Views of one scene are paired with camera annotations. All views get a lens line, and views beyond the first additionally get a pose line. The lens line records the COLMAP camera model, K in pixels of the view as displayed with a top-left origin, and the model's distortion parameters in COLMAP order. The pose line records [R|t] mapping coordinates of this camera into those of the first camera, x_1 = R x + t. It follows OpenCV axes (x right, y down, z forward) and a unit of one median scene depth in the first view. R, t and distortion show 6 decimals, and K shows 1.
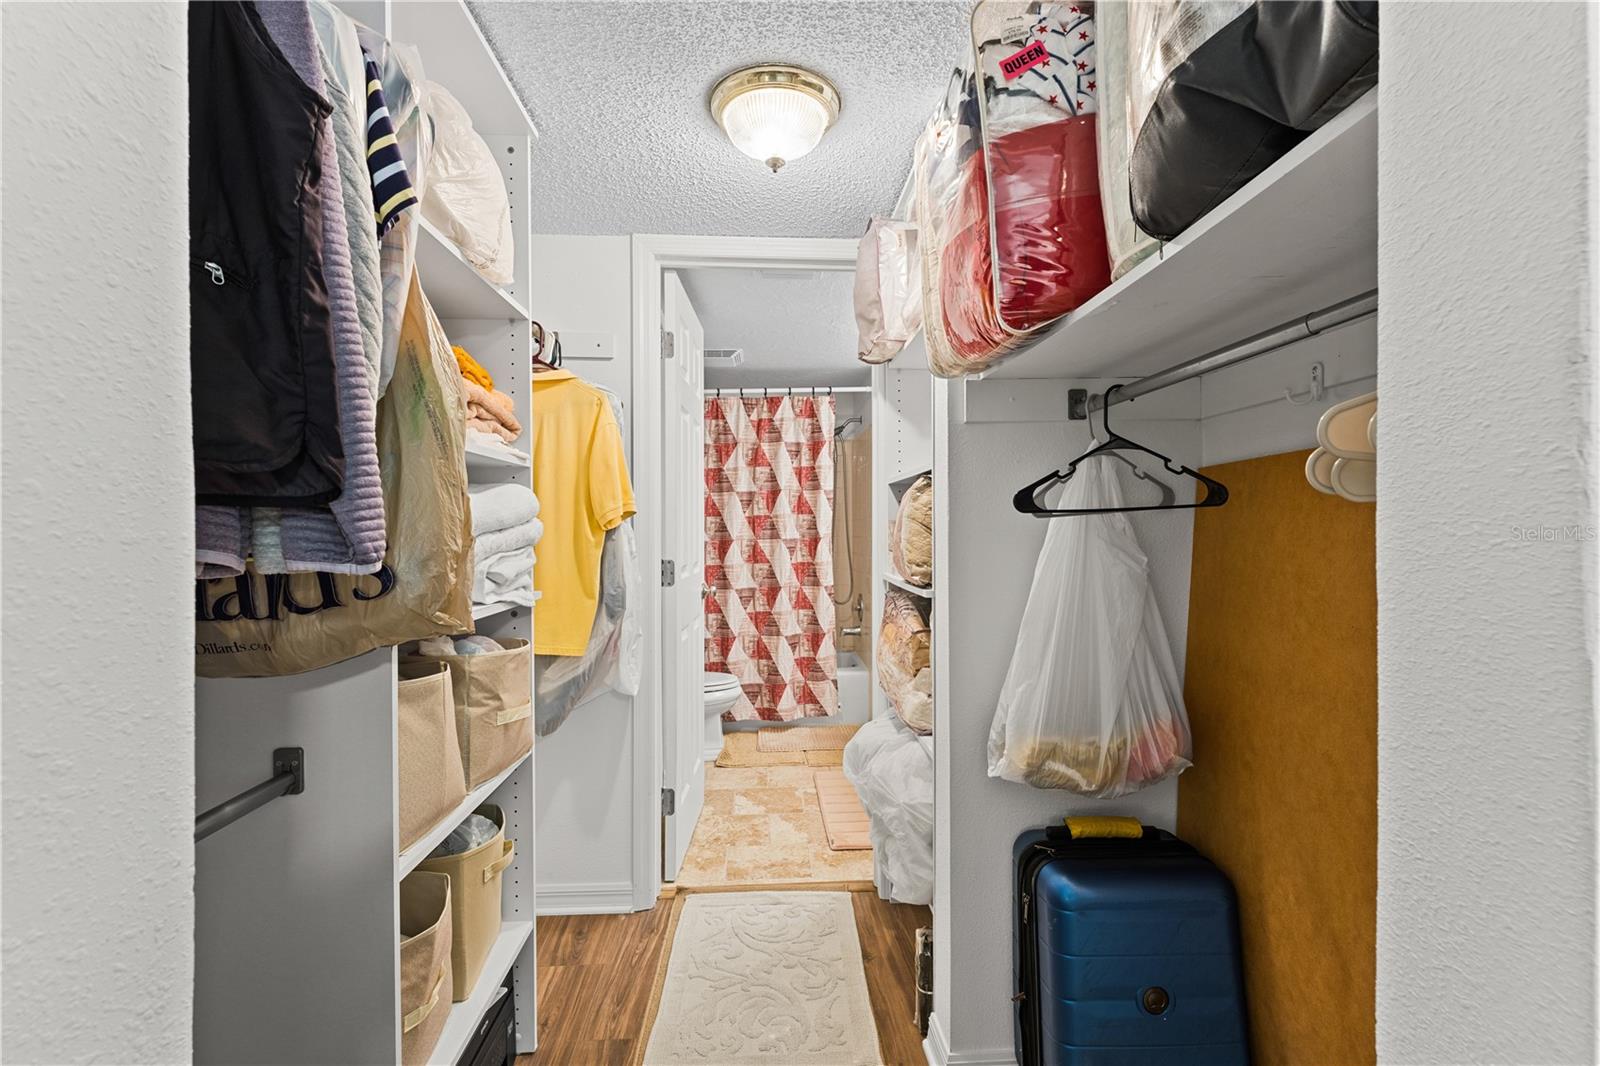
lens RADIAL K [[711.4, 0, 795.2], [0, 711.4, 531.3], [0, 0, 1]] dist [-0.001331, -0.001326]
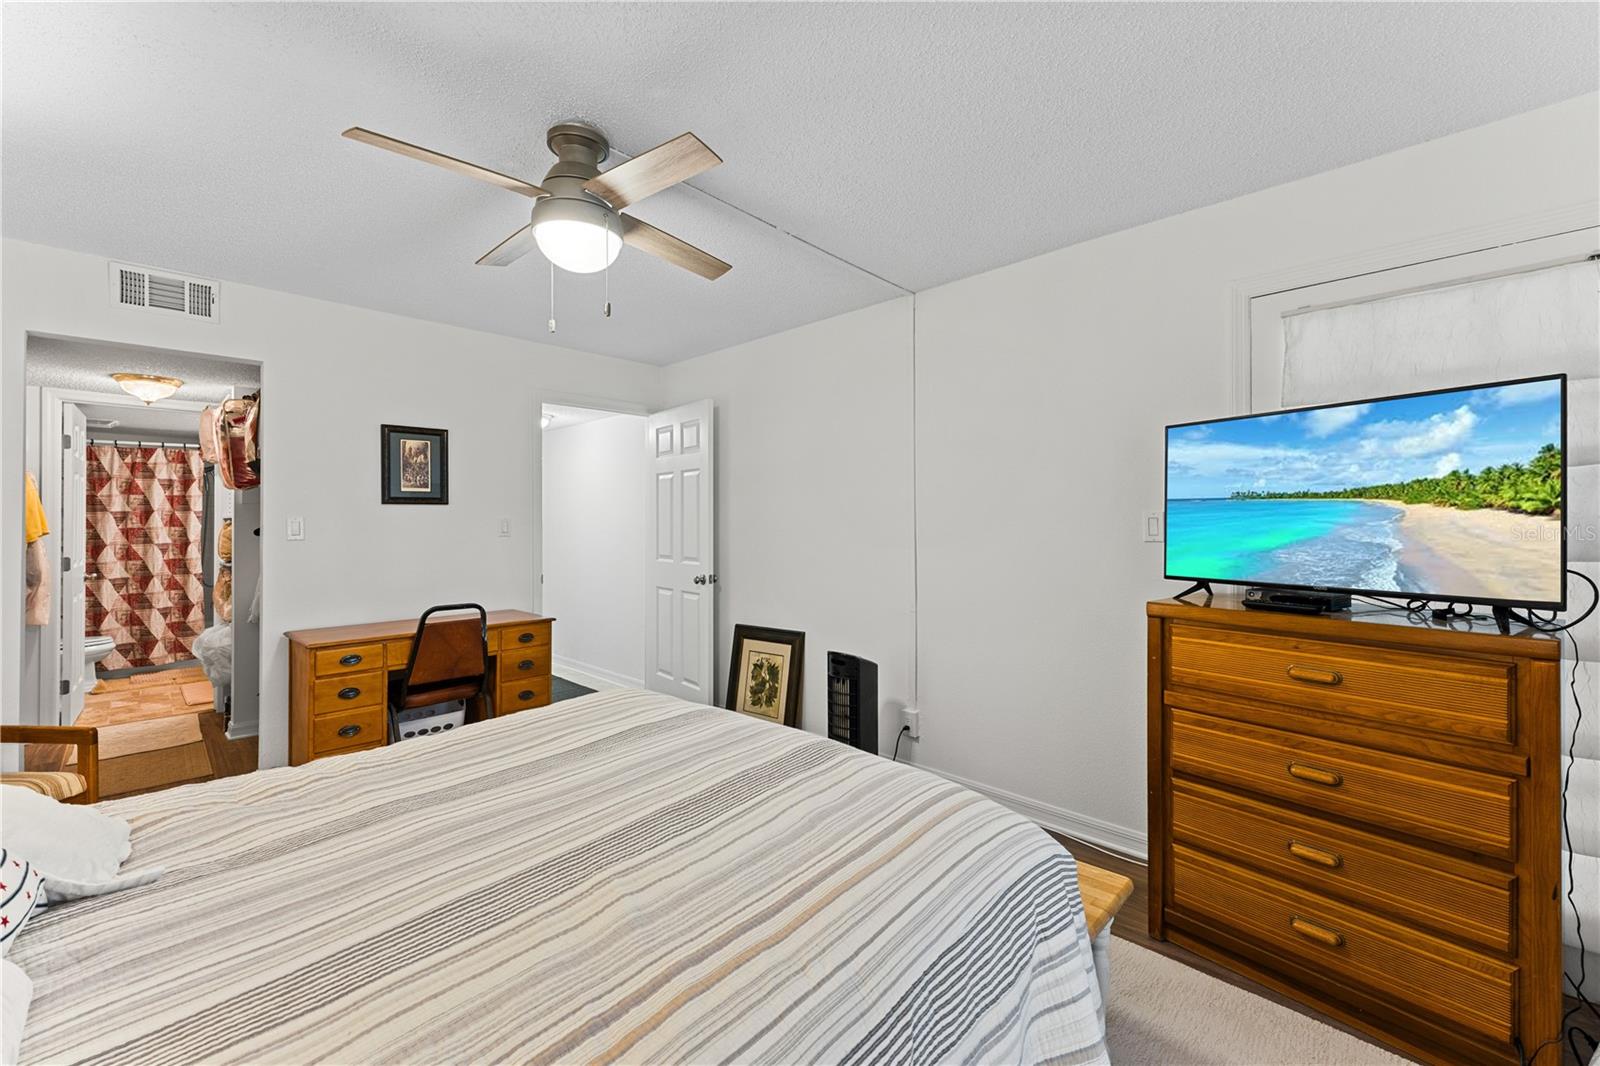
lens RADIAL K [[643.4, 0, 798.0], [0, 643.4, 522.4], [0, 0, 1]] dist [0.003120, -0.000643]
pose [[0.725279, 0.005067, 0.688436, 0.028603], [0.001741, 0.999956, -0.009195, -0.018832], [-0.688453, 0.007868, 0.725238, -0.912651]]
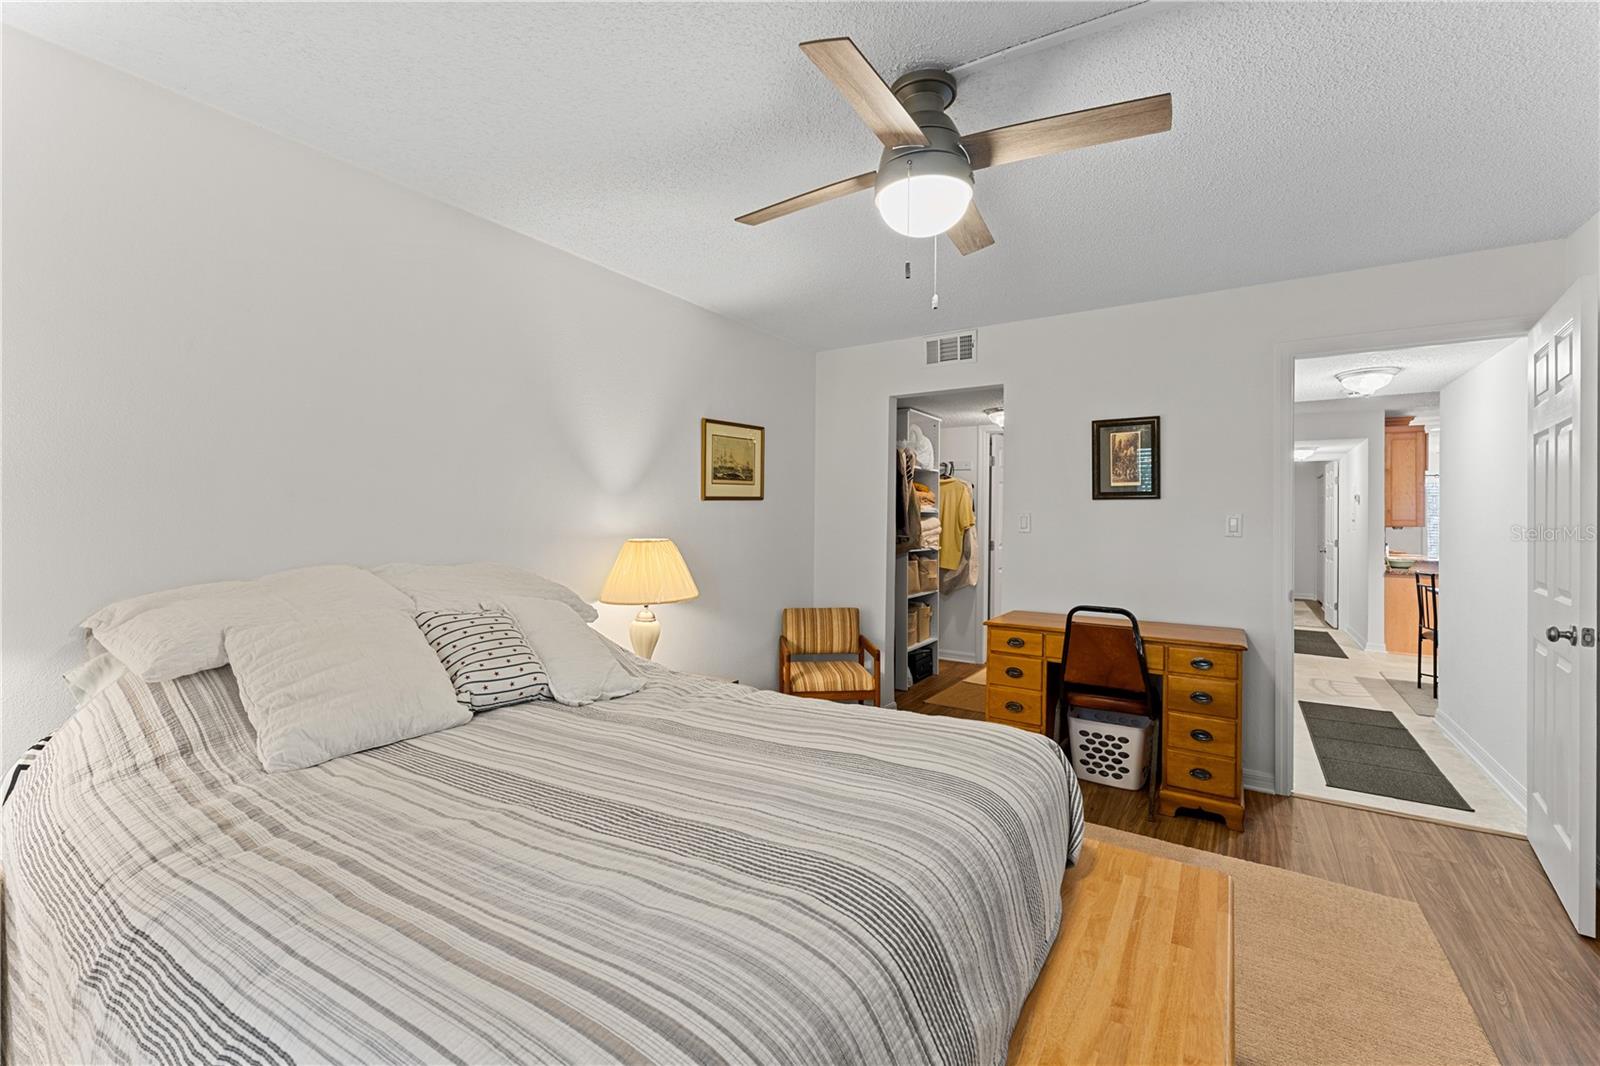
lens RADIAL K [[664.7, 0, 816.2], [0, 664.7, 514.7], [0, 0, 1]] dist [-0.001487, 0.000940]
pose [[0.824270, 0.013280, -0.566042, 0.412653], [-0.018781, 0.999816, -0.003891, -0.021669], [0.565886, 0.013838, 0.824367, -0.858045]]
